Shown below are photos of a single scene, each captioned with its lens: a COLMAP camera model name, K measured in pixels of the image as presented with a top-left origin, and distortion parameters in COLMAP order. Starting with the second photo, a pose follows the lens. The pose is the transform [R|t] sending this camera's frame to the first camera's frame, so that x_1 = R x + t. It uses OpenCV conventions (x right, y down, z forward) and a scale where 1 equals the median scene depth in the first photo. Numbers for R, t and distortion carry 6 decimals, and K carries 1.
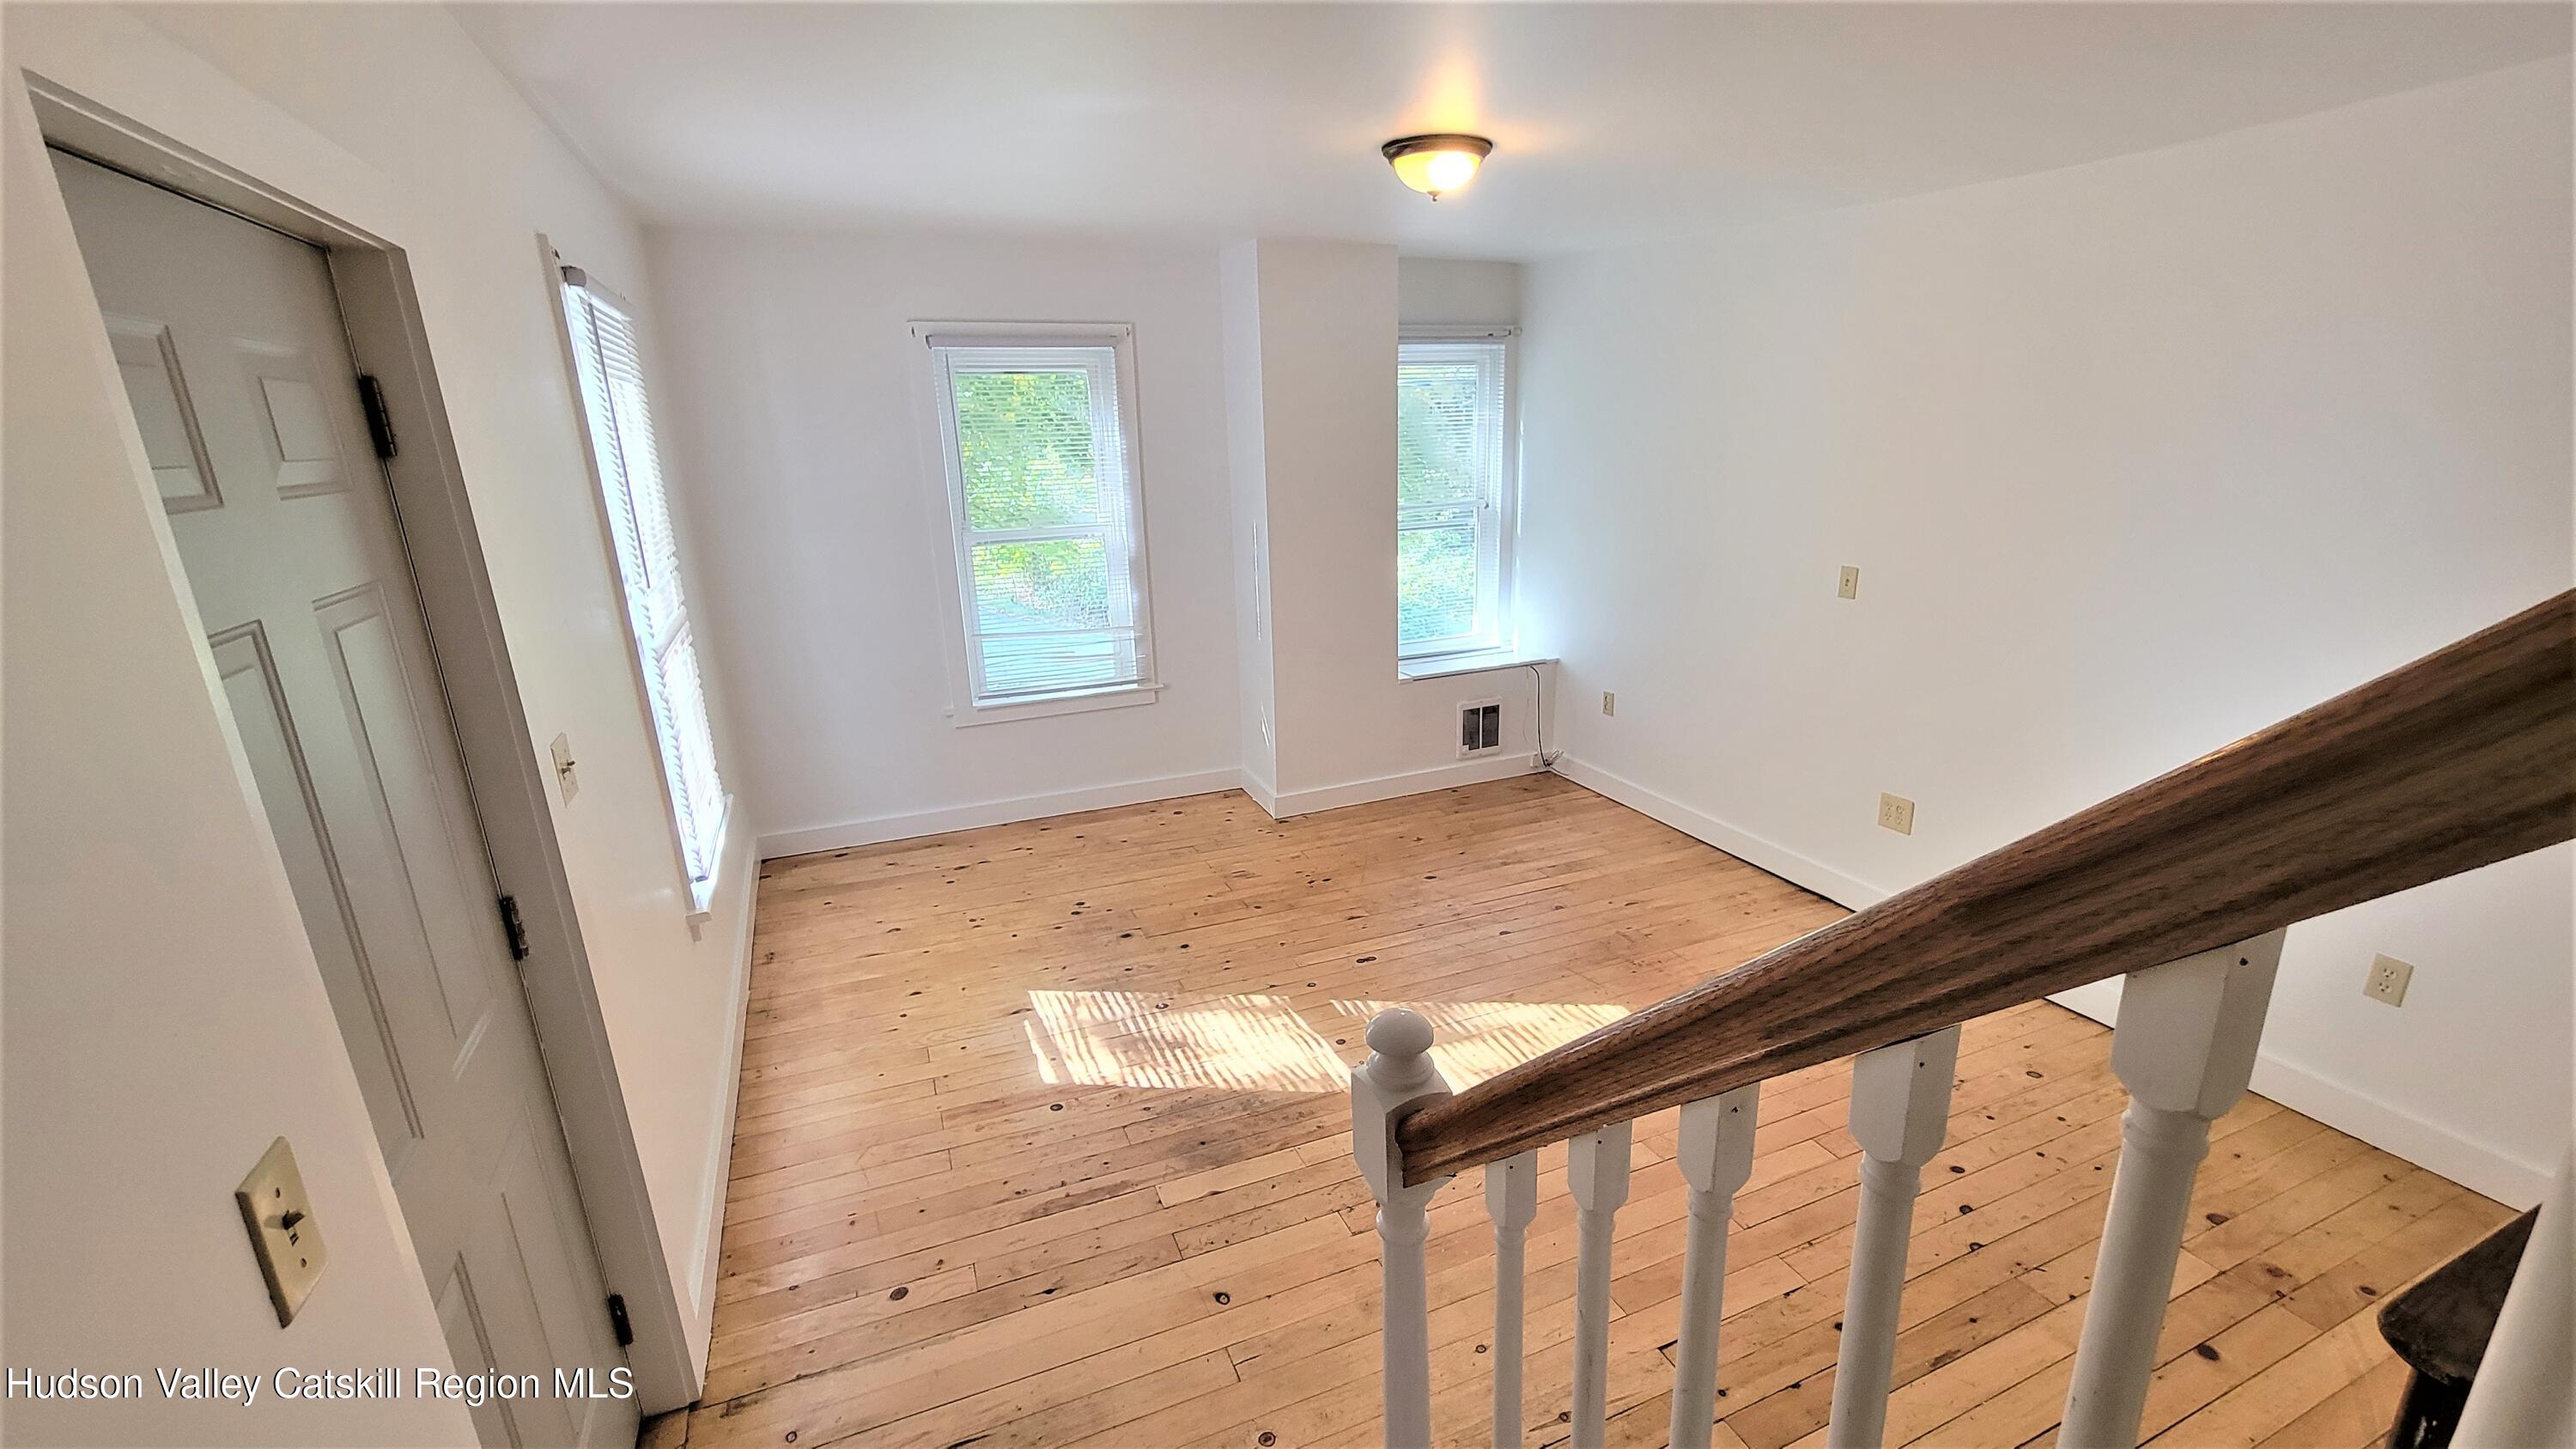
lens RADIAL K [[1050.7, 0, 1285.4], [0, 1050.7, 733.9], [0, 0, 1]] dist [0.002157, -0.001178]
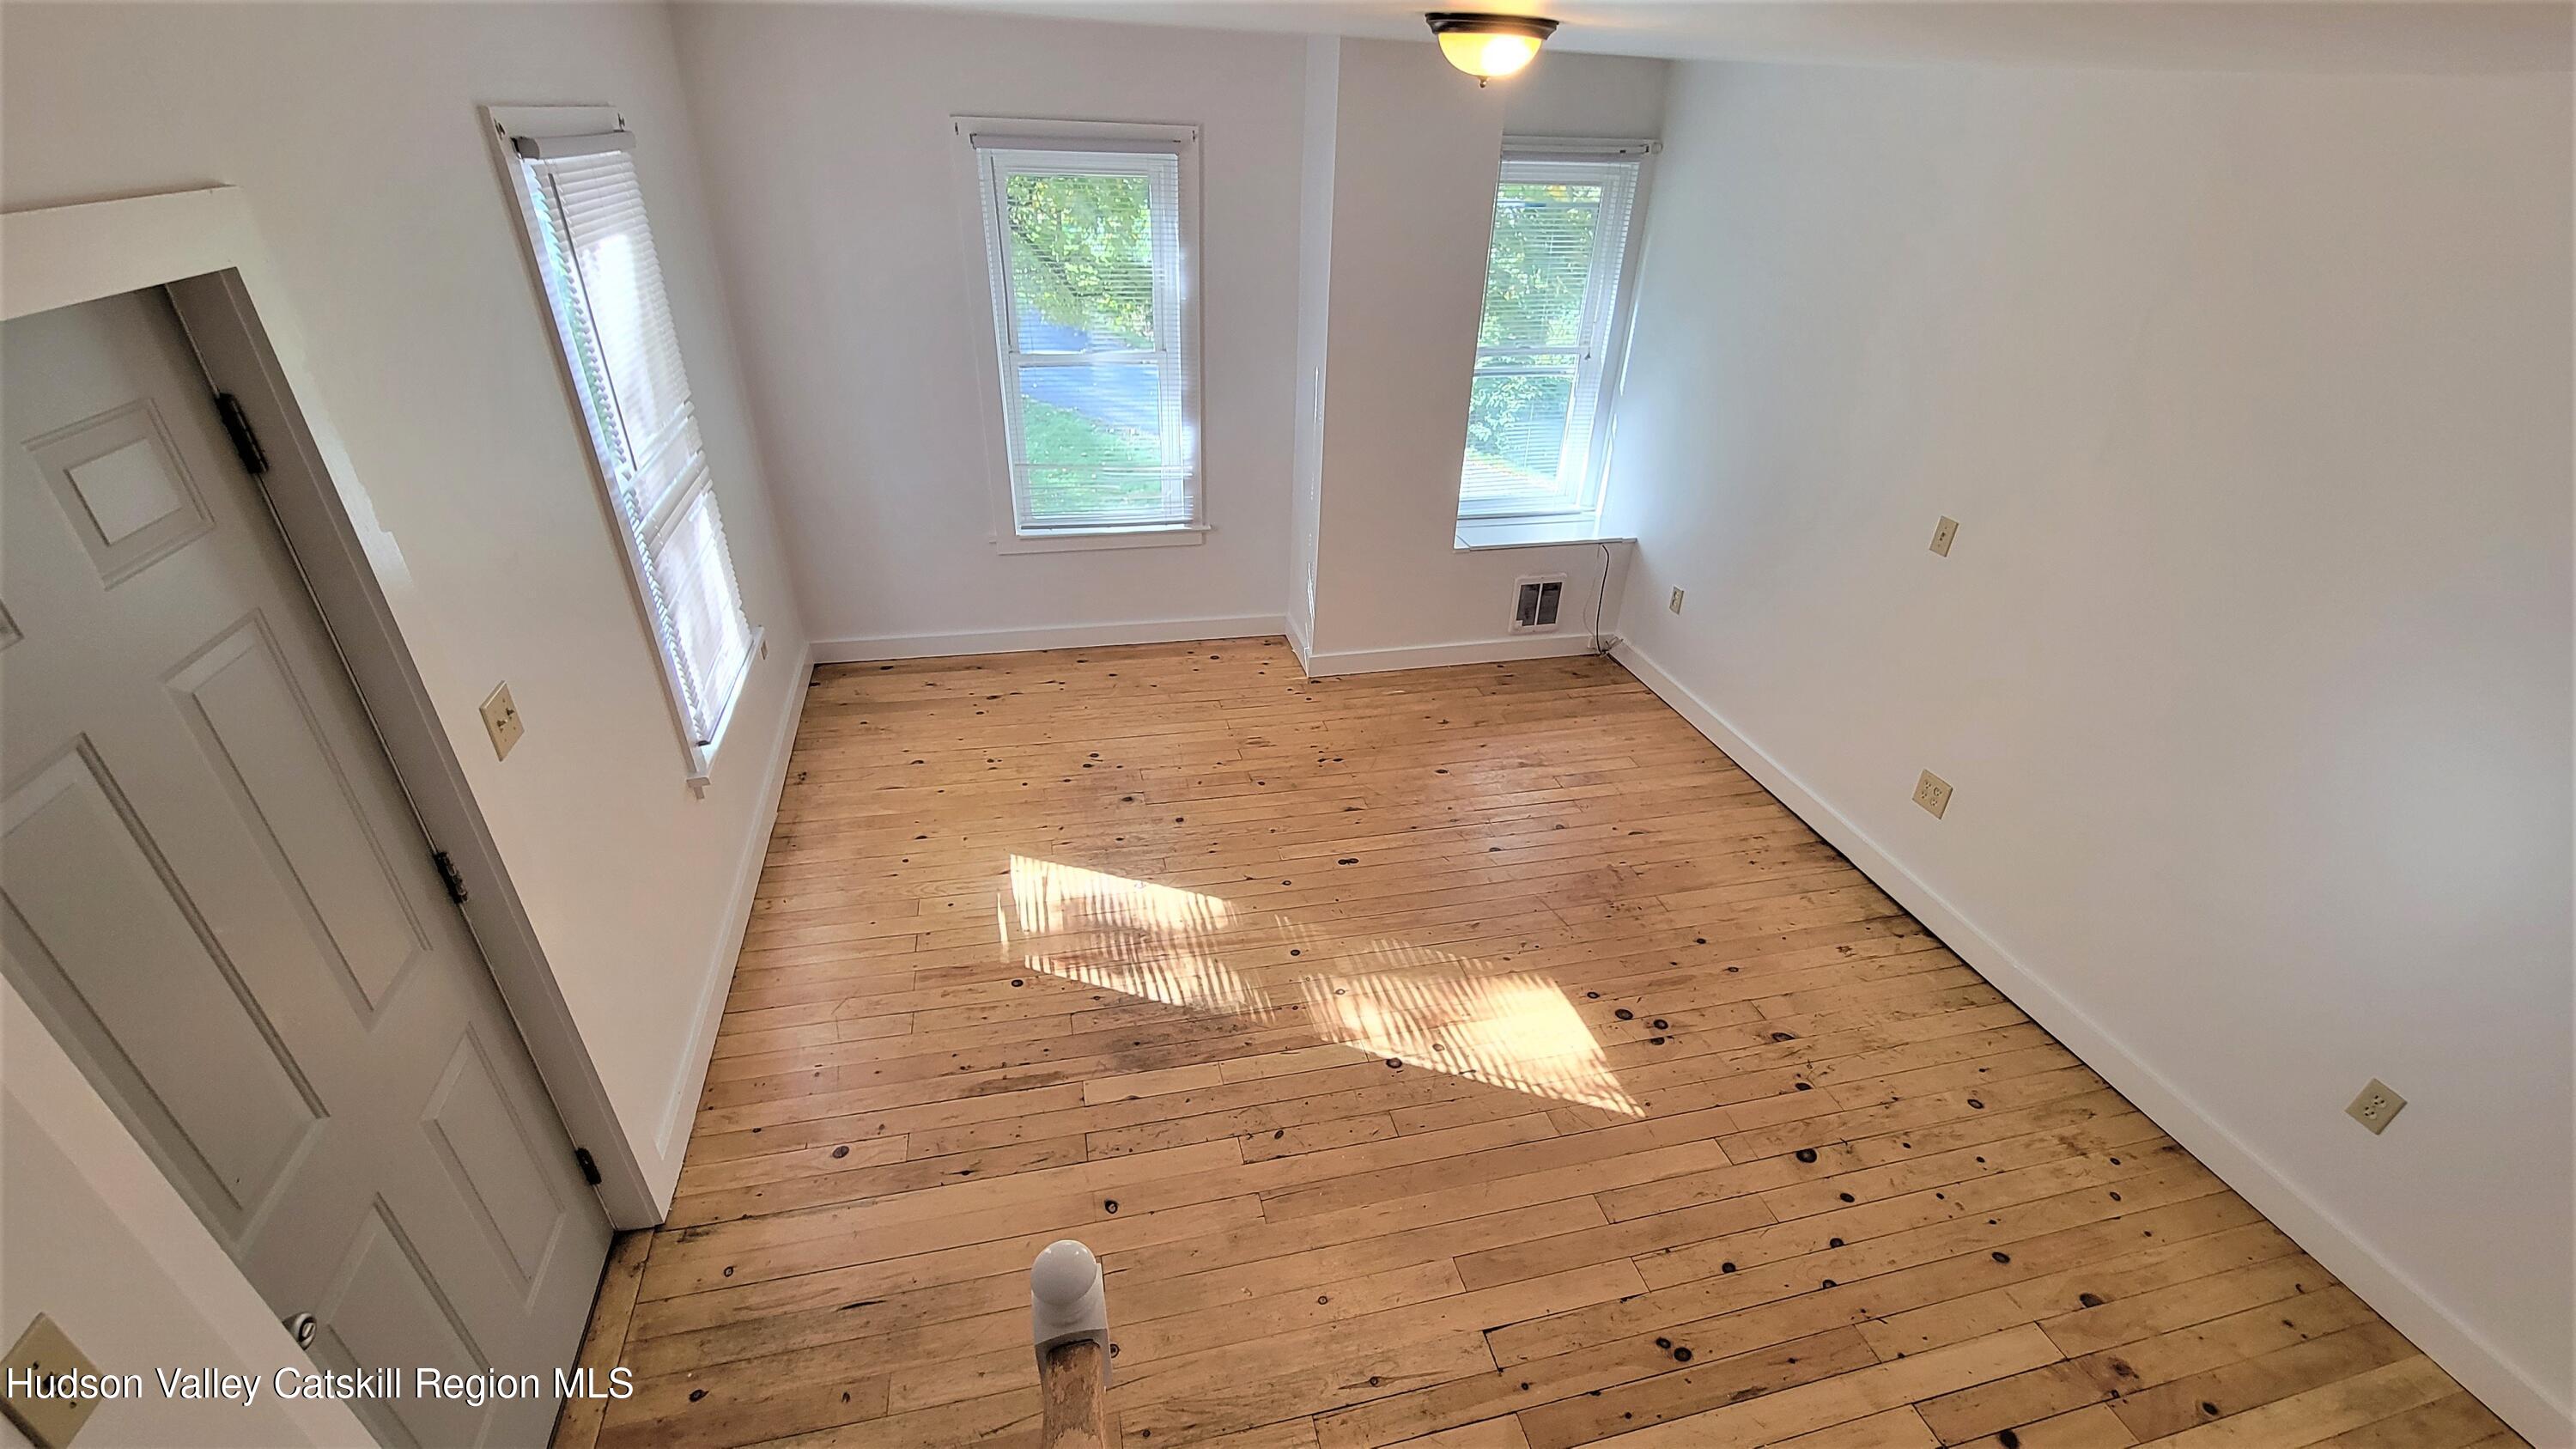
lens RADIAL K [[1050.7, 0, 1285.4], [0, 1050.7, 731.9], [0, 0, 1]] dist [0.002157, -0.001178]
pose [[0.985921, 0.131123, -0.103761, 0.139701], [-0.102264, 0.963794, 0.246259, -0.198883], [0.132294, -0.232181, 0.963634, 0.049857]]
